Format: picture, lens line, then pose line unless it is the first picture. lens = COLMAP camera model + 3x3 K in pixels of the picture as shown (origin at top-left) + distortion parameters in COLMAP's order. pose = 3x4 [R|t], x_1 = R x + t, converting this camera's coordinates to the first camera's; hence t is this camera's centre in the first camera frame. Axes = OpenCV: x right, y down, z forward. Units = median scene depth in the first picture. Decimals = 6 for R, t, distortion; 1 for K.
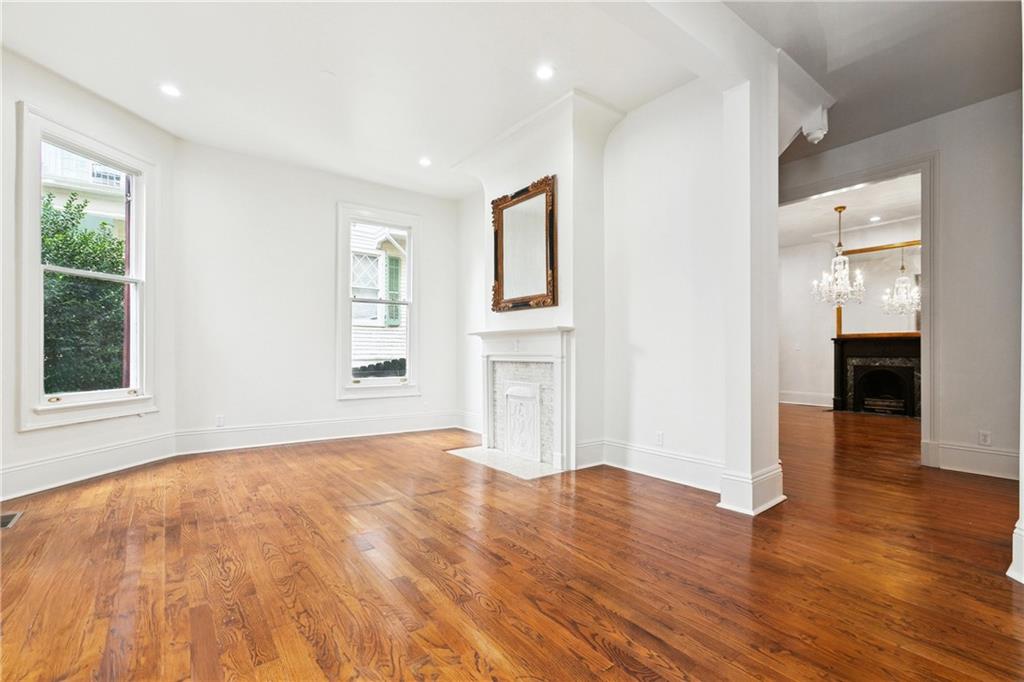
lens RADIAL K [[457.0, 0, 518.6], [0, 457.0, 346.9], [0, 0, 1]] dist [-0.004347, 0.002382]
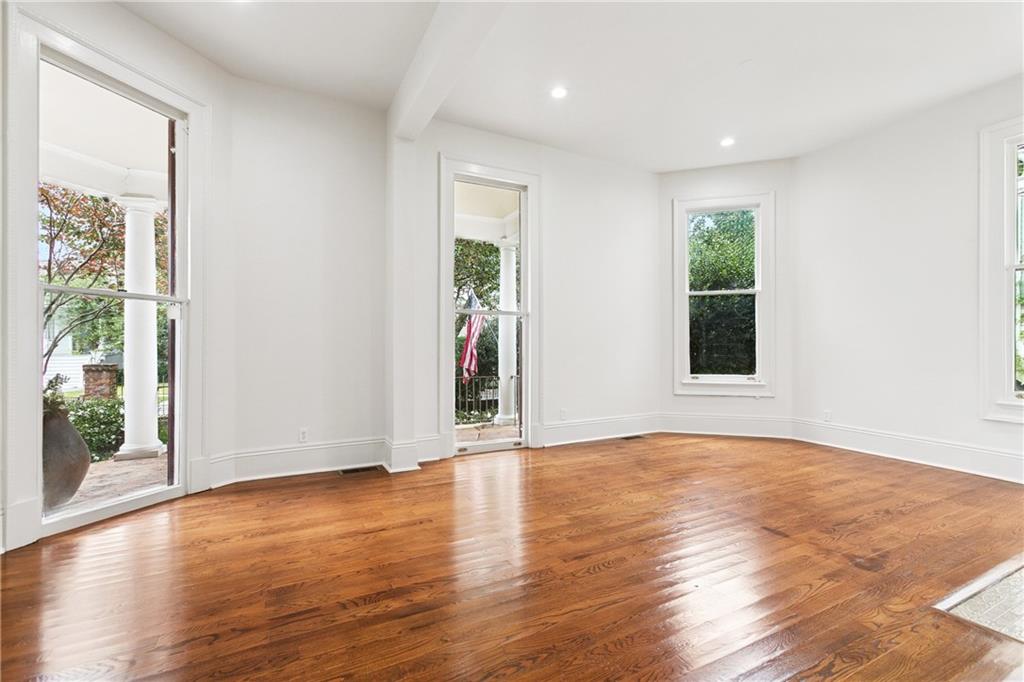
lens RADIAL K [[457.0, 0, 518.1], [0, 457.0, 335.2], [0, 0, 1]] dist [-0.004347, 0.002382]
pose [[-0.167850, -0.025296, -0.985488, 0.510824], [0.005392, 0.999632, -0.026577, 0.007281], [0.985798, -0.009774, -0.167652, 0.559083]]
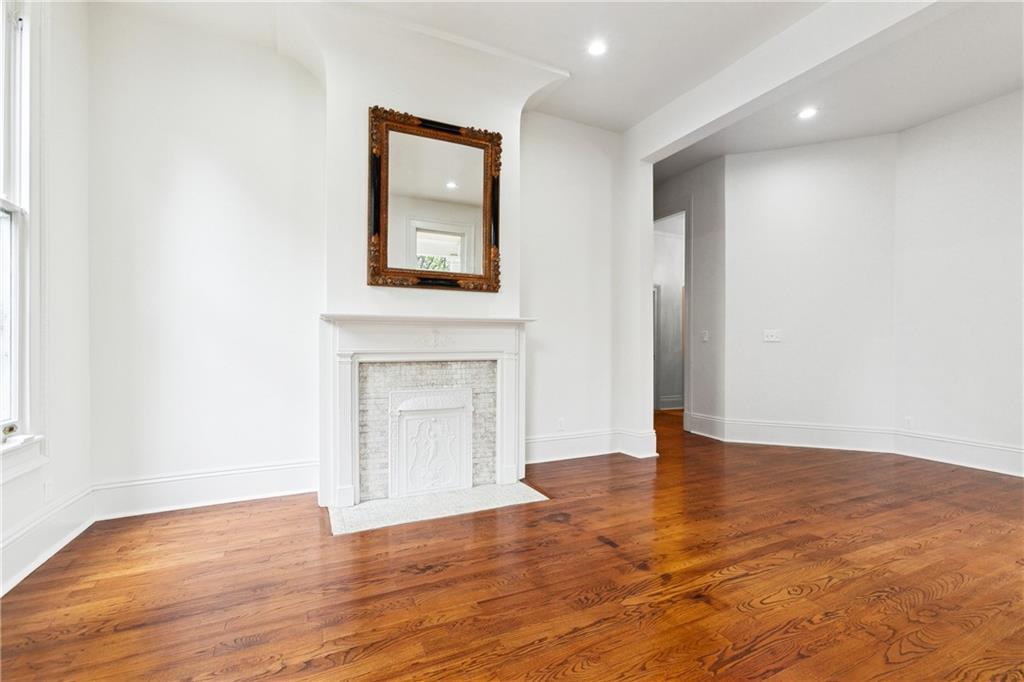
lens RADIAL K [[457.0, 0, 512.8], [0, 457.0, 343.8], [0, 0, 1]] dist [-0.004347, 0.002382]
pose [[0.210322, 0.003697, 0.977625, -0.724542], [-0.010194, 0.999947, -0.001588, 0.005884], [-0.977579, -0.009631, 0.210348, 0.786324]]
